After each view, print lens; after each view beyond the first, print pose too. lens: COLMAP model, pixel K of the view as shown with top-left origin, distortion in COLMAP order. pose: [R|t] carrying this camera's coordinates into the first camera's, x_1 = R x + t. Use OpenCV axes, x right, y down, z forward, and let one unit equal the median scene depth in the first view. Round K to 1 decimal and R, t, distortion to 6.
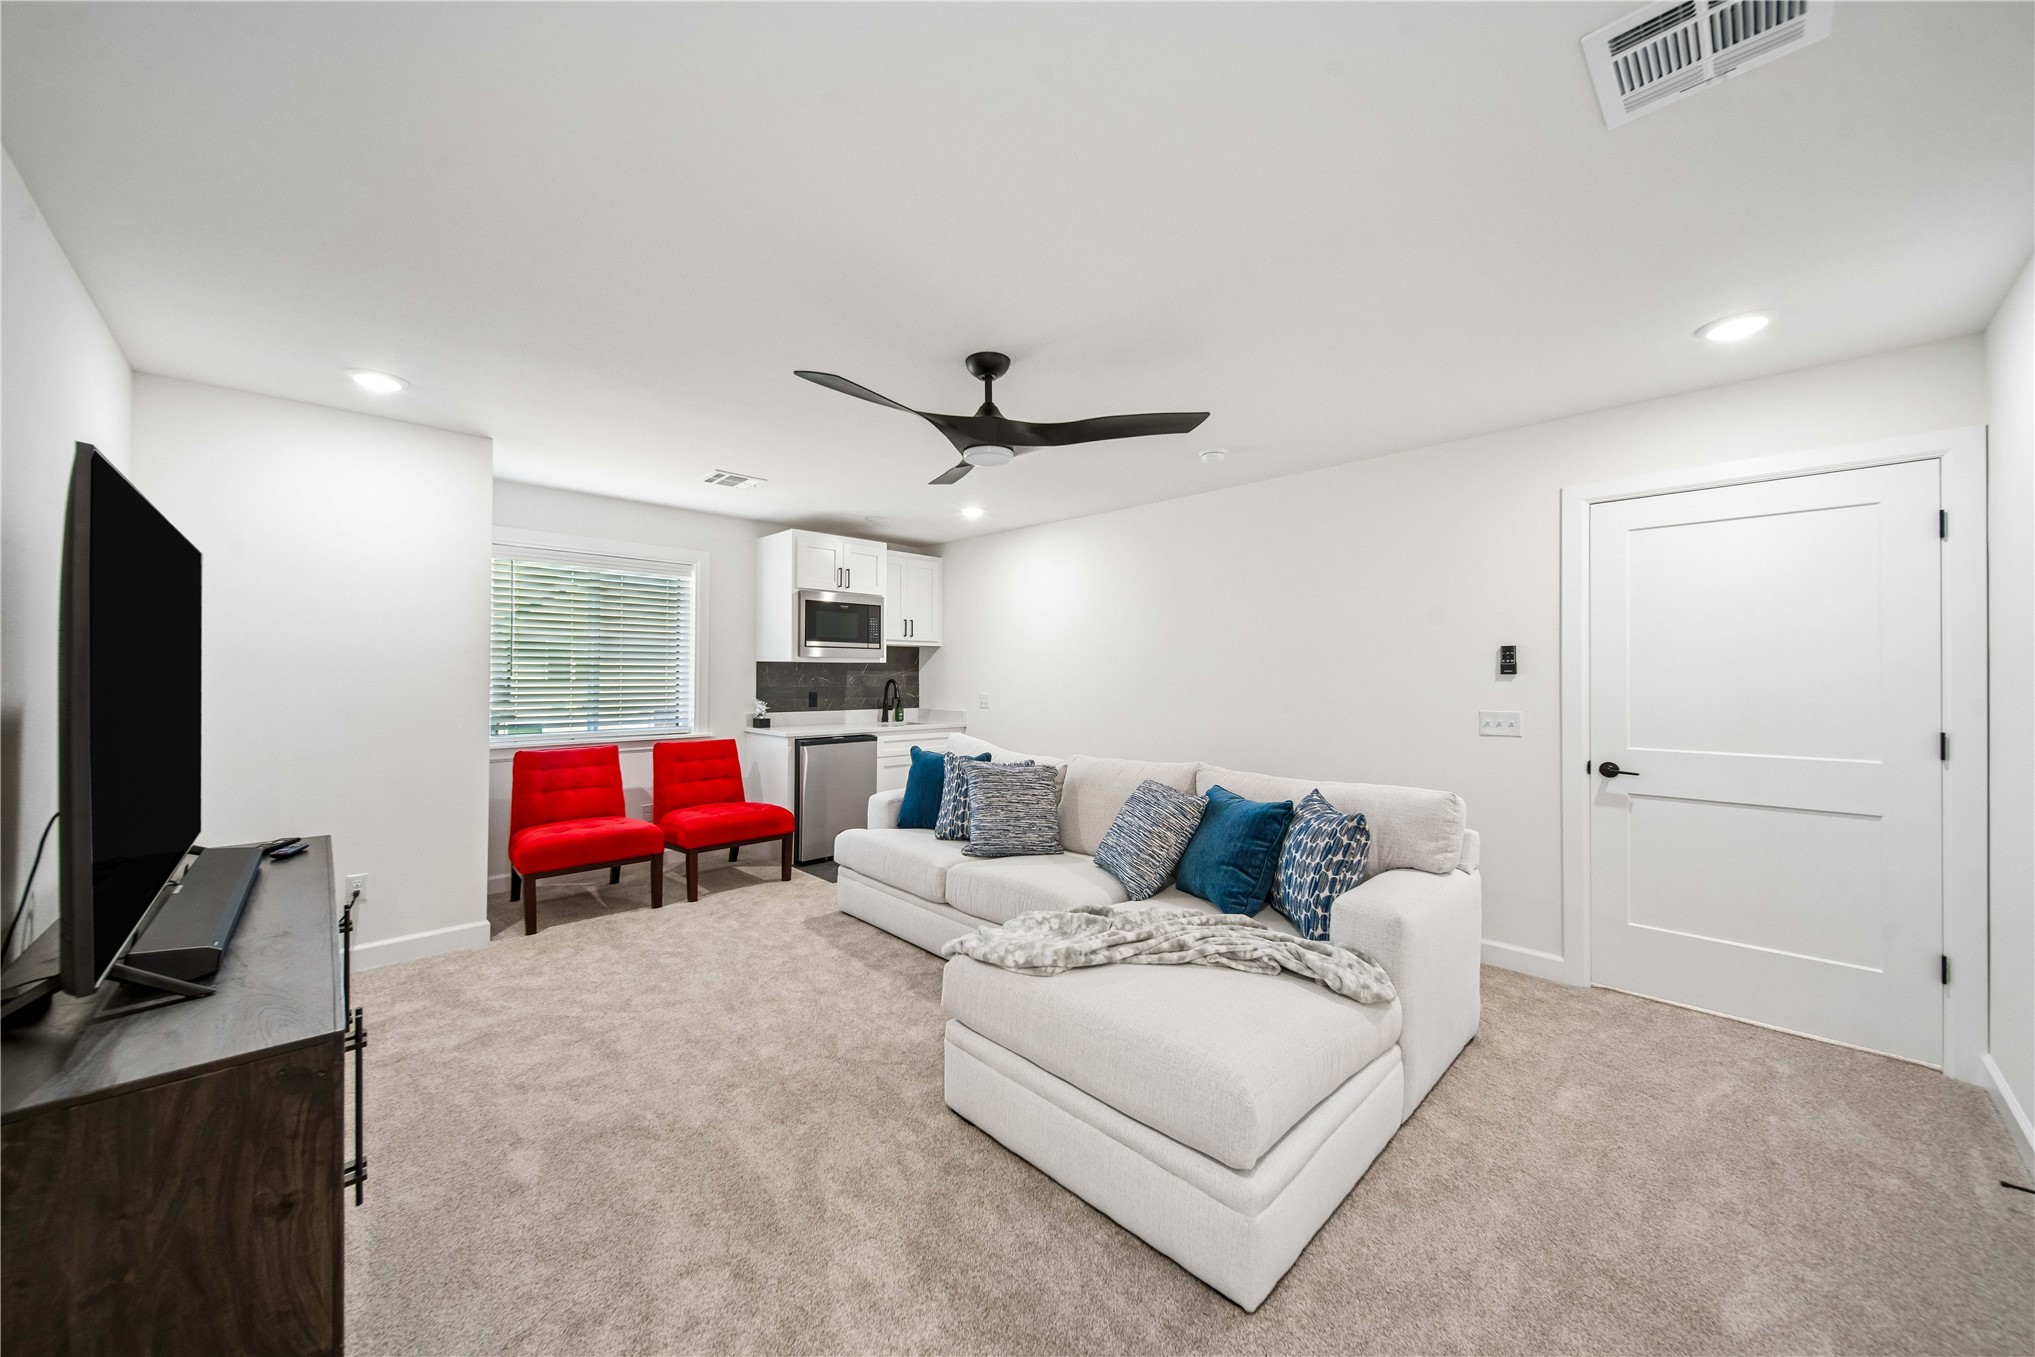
lens RADIAL K [[721.4, 0, 1001.3], [0, 721.4, 674.0], [0, 0, 1]] dist [0.001605, -0.000016]
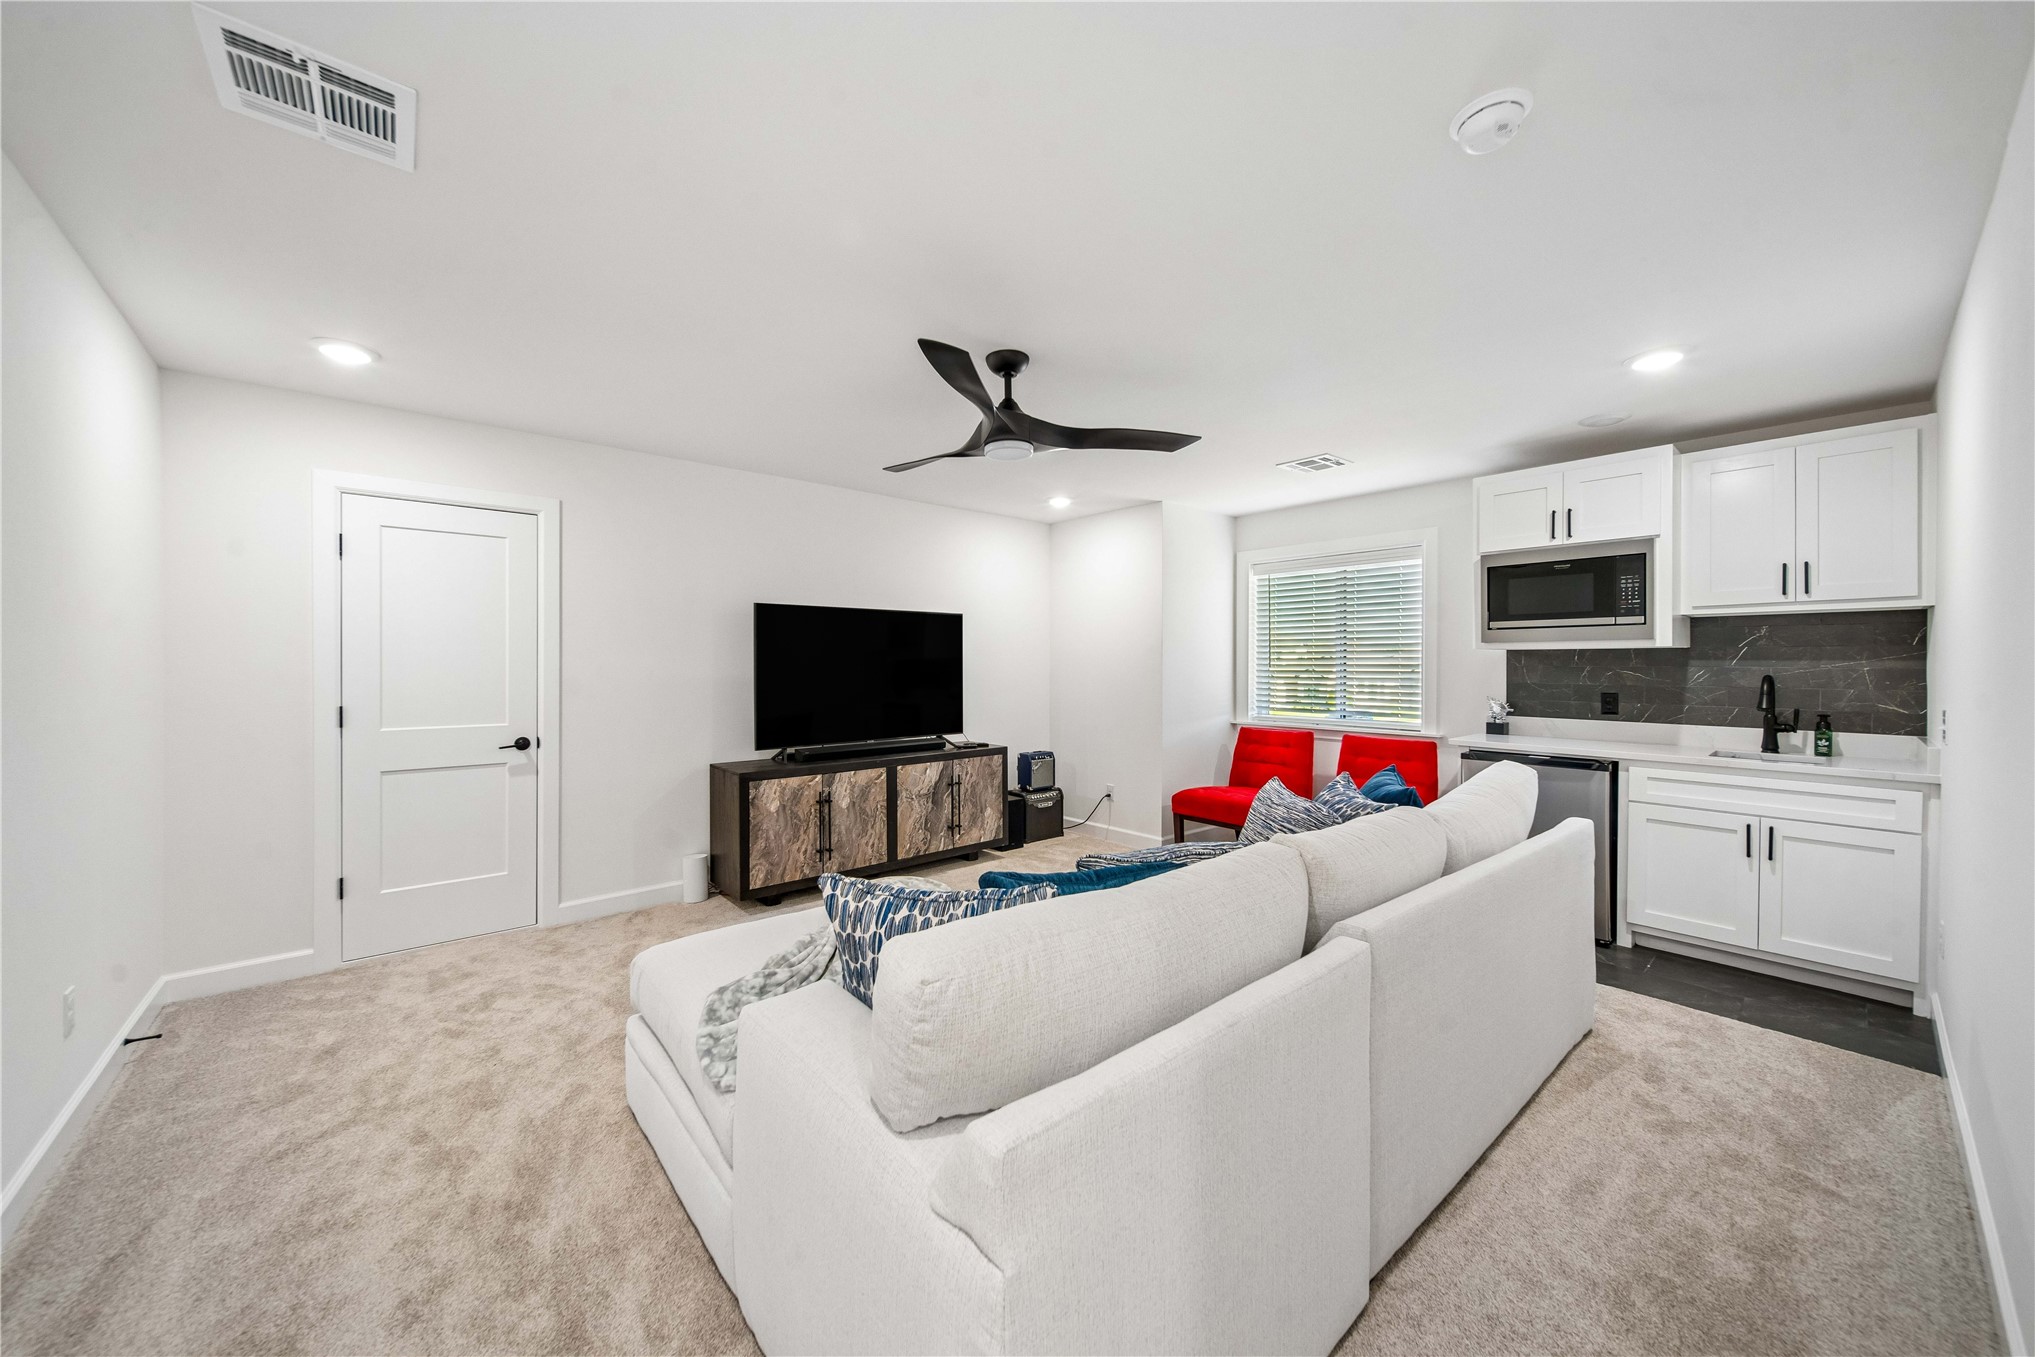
lens RADIAL K [[721.4, 0, 1001.3], [0, 721.4, 674.0], [0, 0, 1]] dist [0.001605, -0.000016]
pose [[-0.064891, 0.009683, -0.997845, 0.480059], [-0.002250, 0.999949, 0.009850, 0.002228], [0.997890, 0.002884, -0.064866, 0.503512]]
